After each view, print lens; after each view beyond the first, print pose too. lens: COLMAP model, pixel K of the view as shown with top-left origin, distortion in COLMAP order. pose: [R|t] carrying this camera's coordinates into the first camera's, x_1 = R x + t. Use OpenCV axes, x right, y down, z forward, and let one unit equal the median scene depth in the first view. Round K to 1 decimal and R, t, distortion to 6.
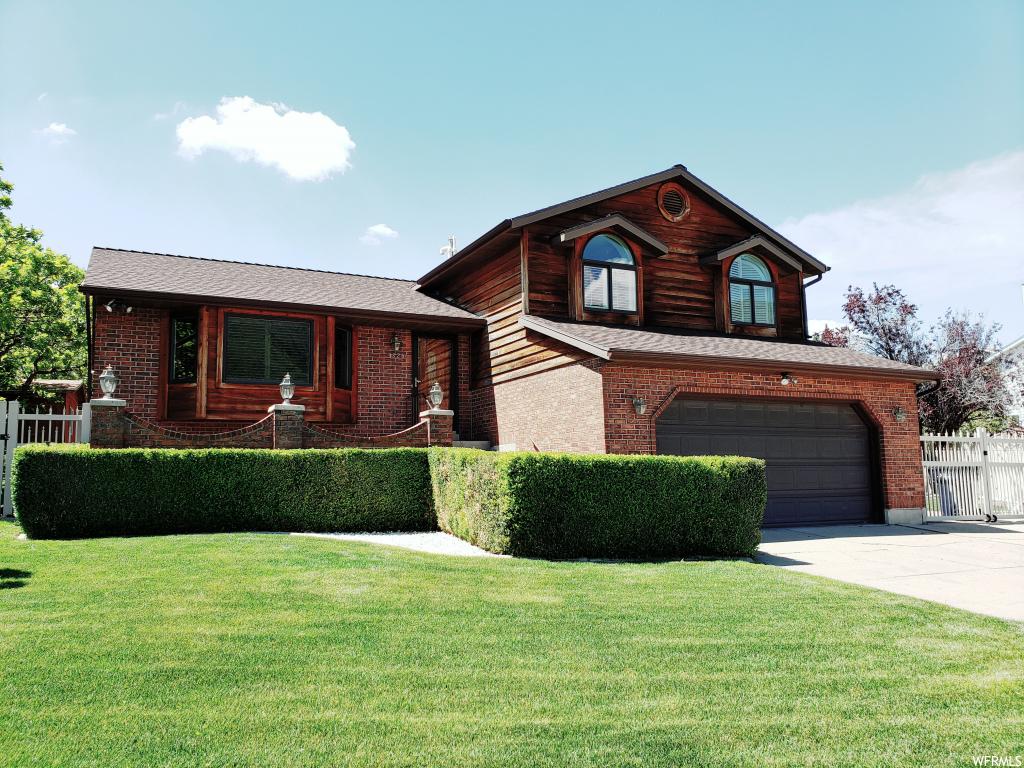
lens RADIAL K [[801.8, 0, 484.9], [0, 801.8, 382.2], [0, 0, 1]] dist [0.079651, -0.003353]
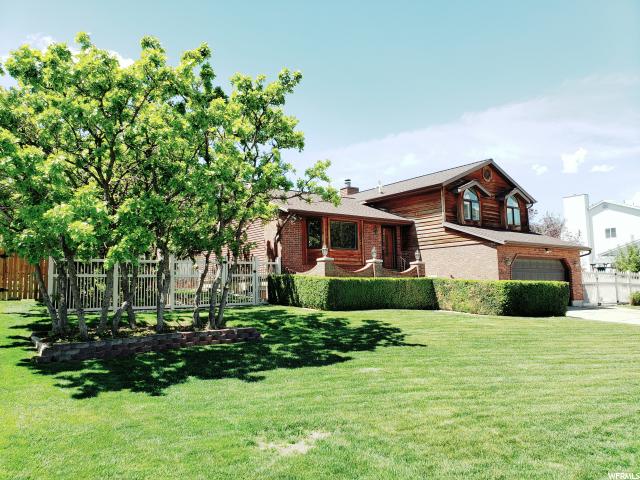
lens RADIAL K [[501.1, 0, 303.1], [0, 501.1, 238.9], [0, 0, 1]] dist [0.079651, -0.003353]
pose [[0.971534, 0.016256, 0.236341, -0.665016], [-0.018708, 0.999792, 0.008135, -0.034281], [-0.236159, -0.012325, 0.971636, -0.336204]]
